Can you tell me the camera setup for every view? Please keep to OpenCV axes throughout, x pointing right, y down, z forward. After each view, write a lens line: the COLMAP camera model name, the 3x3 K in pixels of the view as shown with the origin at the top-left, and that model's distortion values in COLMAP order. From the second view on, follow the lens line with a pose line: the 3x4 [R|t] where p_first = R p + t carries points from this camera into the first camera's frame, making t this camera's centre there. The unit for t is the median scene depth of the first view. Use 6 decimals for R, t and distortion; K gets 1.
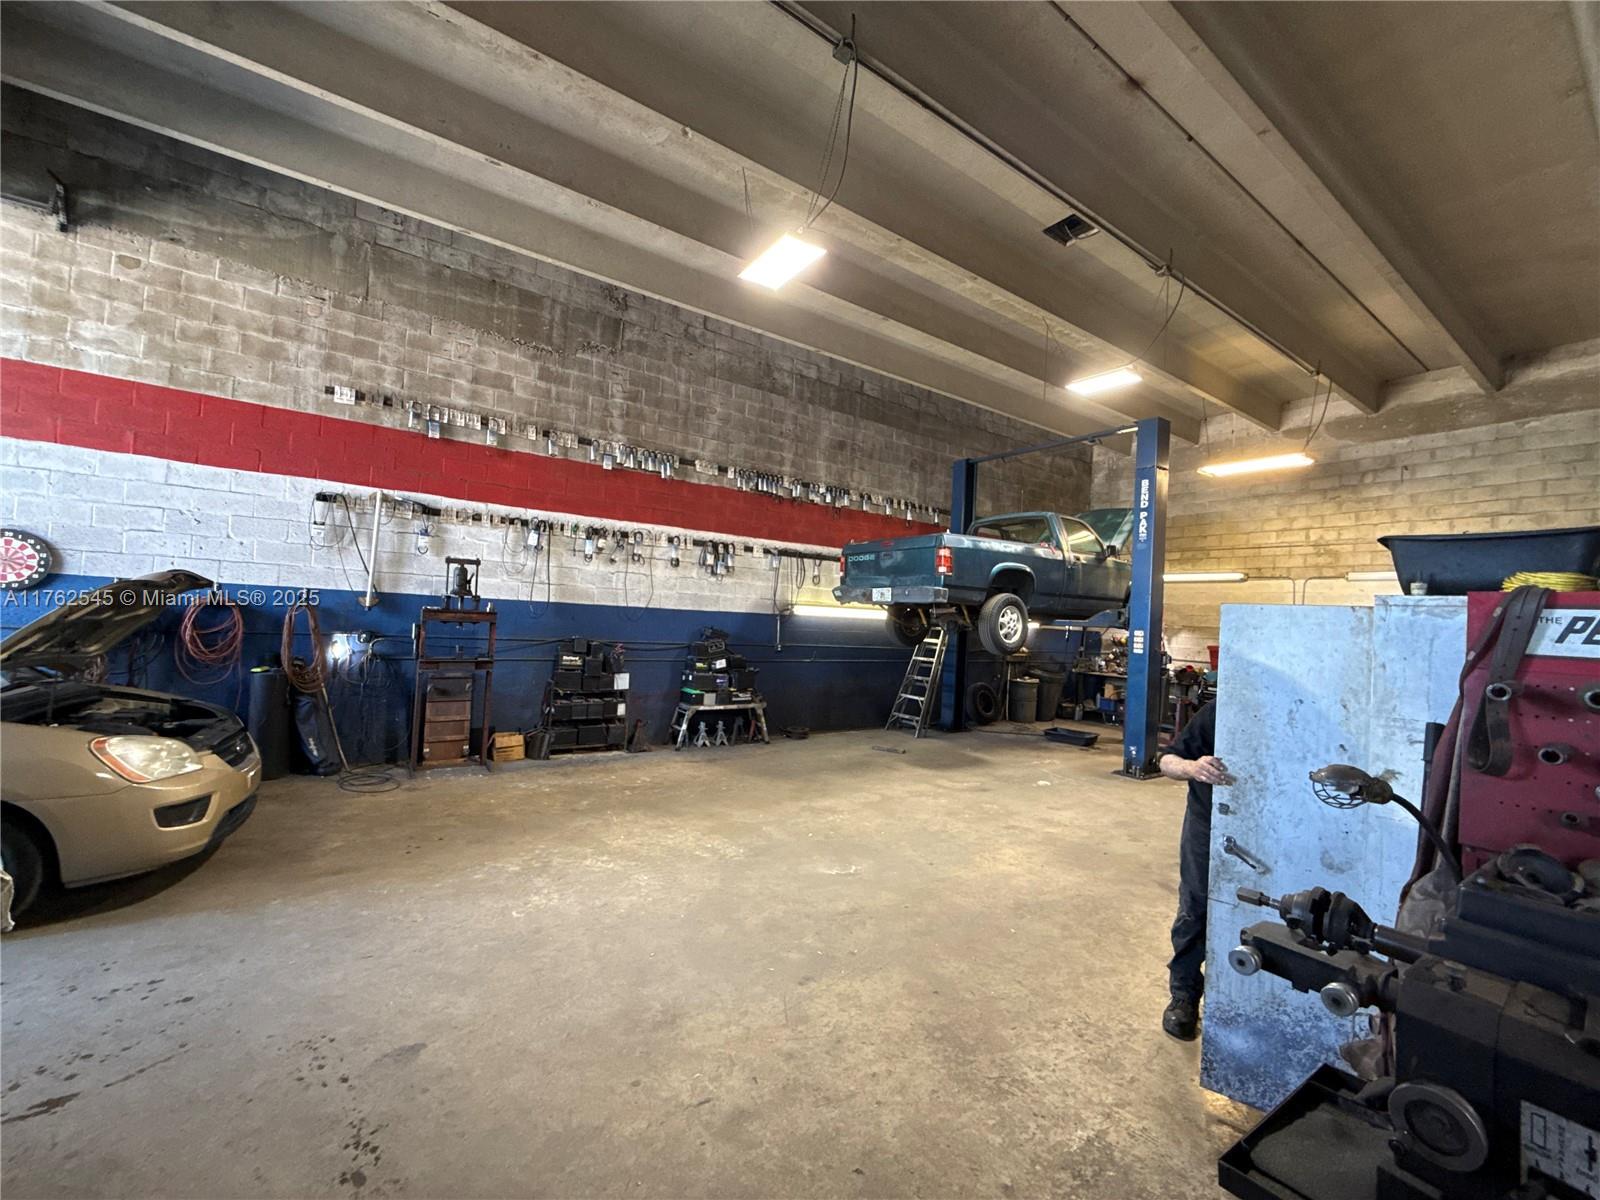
lens RADIAL K [[636.8, 0, 797.2], [0, 636.8, 599.4], [0, 0, 1]] dist [-0.000918, 0.000296]
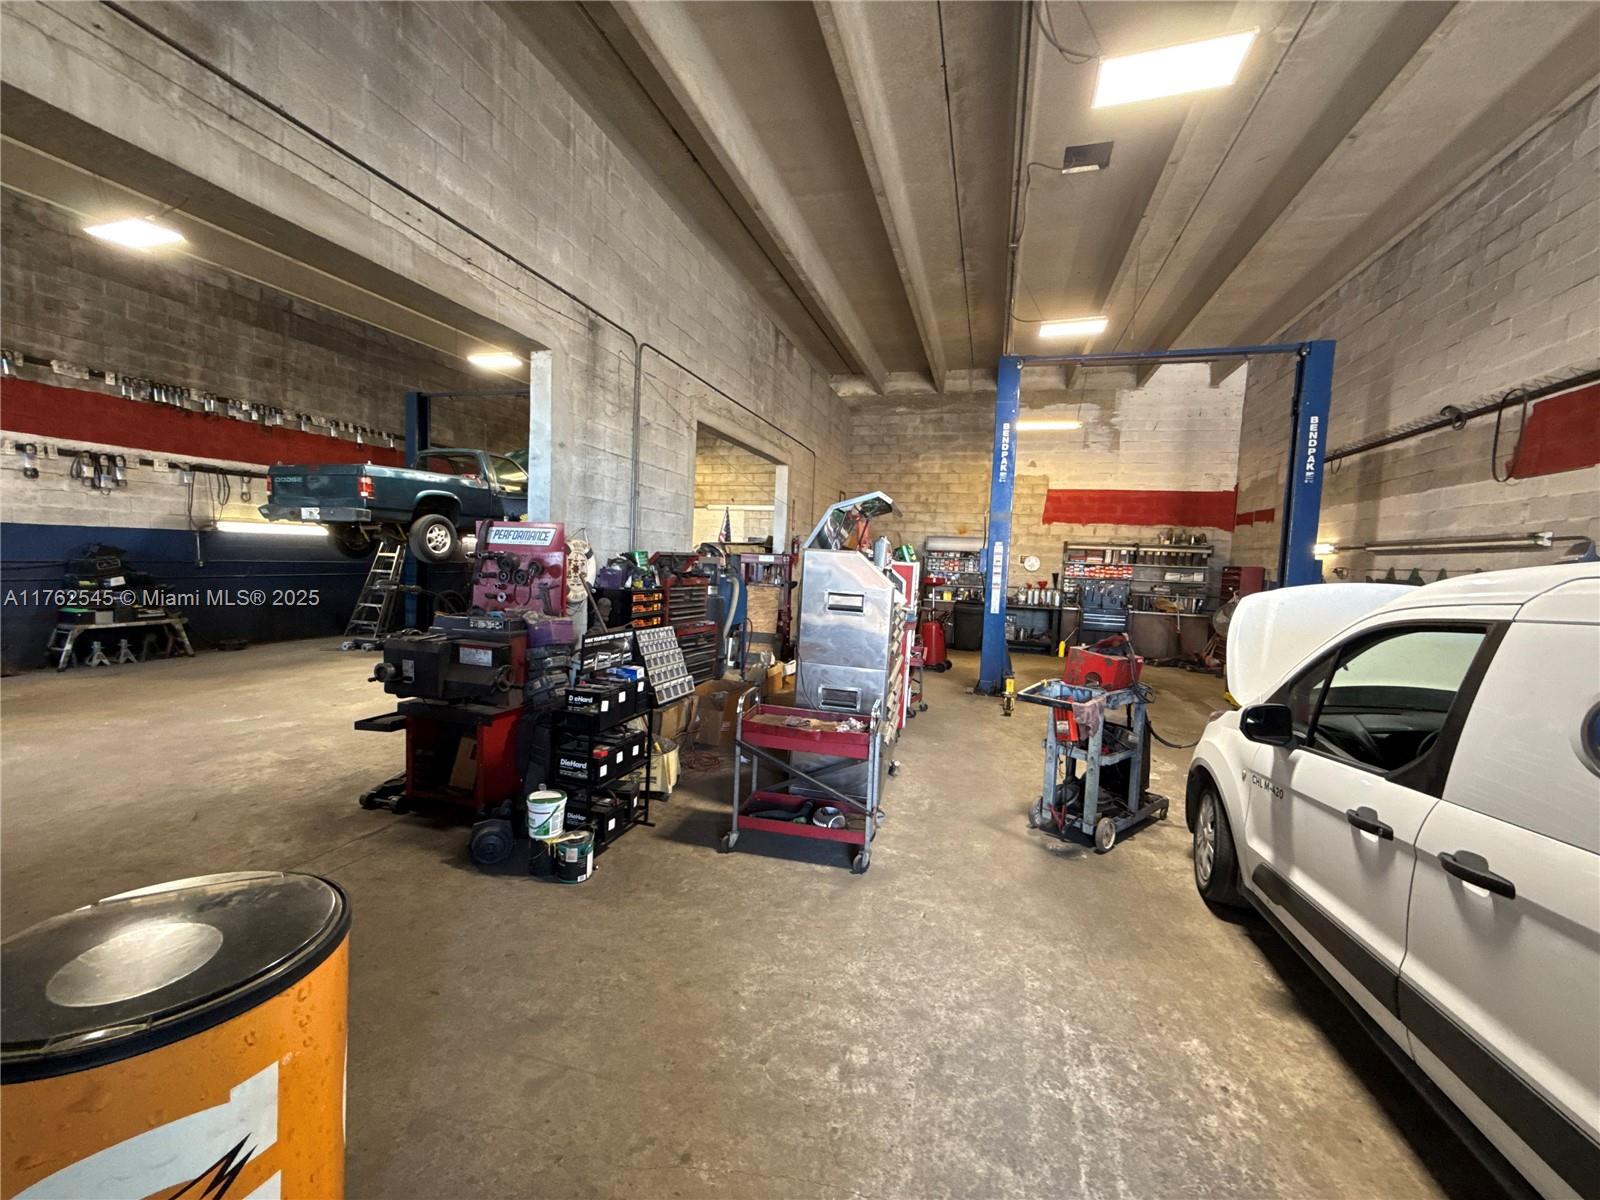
lens RADIAL K [[636.8, 0, 802.8], [0, 636.8, 599.6], [0, 0, 1]] dist [-0.000918, 0.000296]
pose [[0.775600, -0.064746, 0.627895, 0.077210], [-0.015968, 0.992395, 0.122056, -0.006476], [-0.631023, -0.104692, 0.768668, -0.396058]]
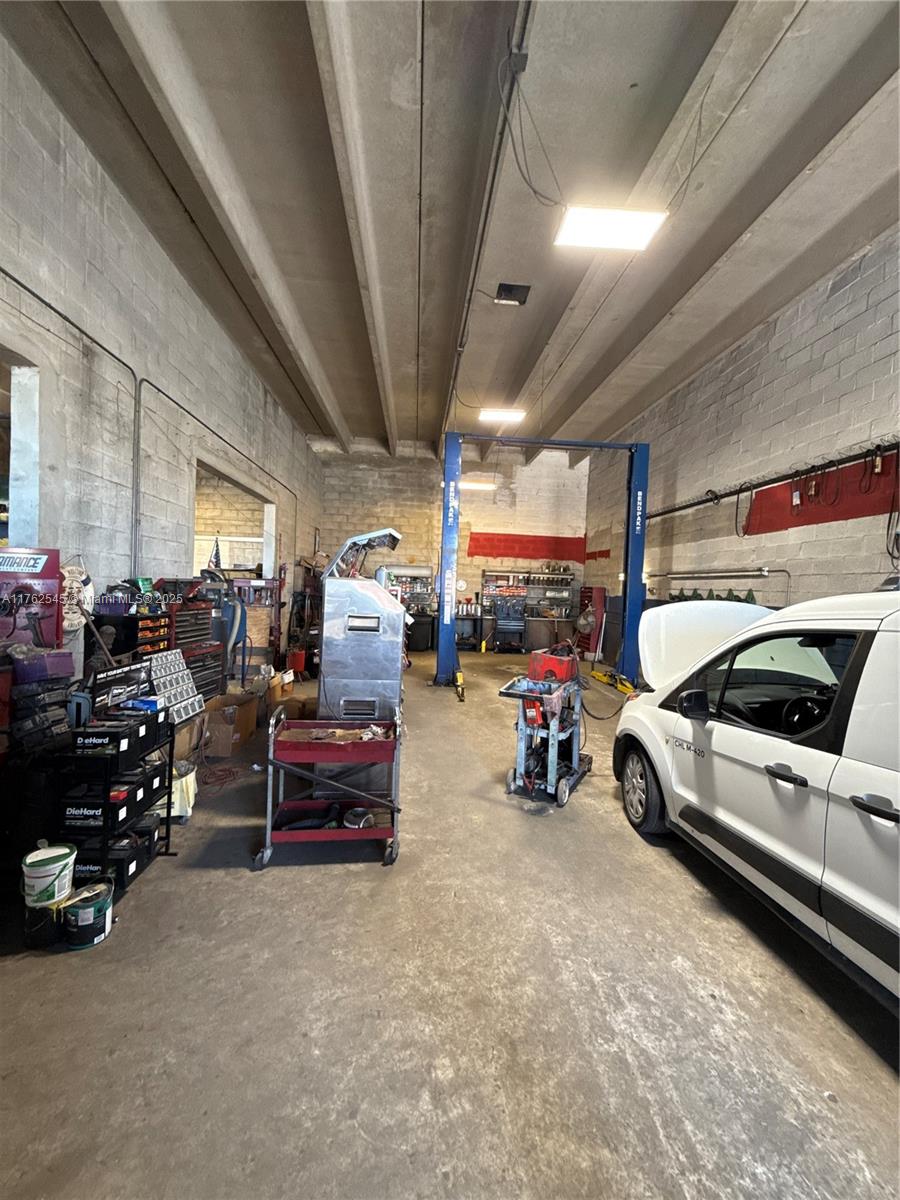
lens RADIAL K [[477.6, 0, 451.9], [0, 477.6, 602.7], [0, 0, 1]] dist [-0.000918, 0.000296]
pose [[0.500266, -0.064472, 0.863468, 0.086099], [-0.034402, 0.994957, 0.094221, -0.005955], [-0.865188, -0.076841, 0.495525, -0.320662]]
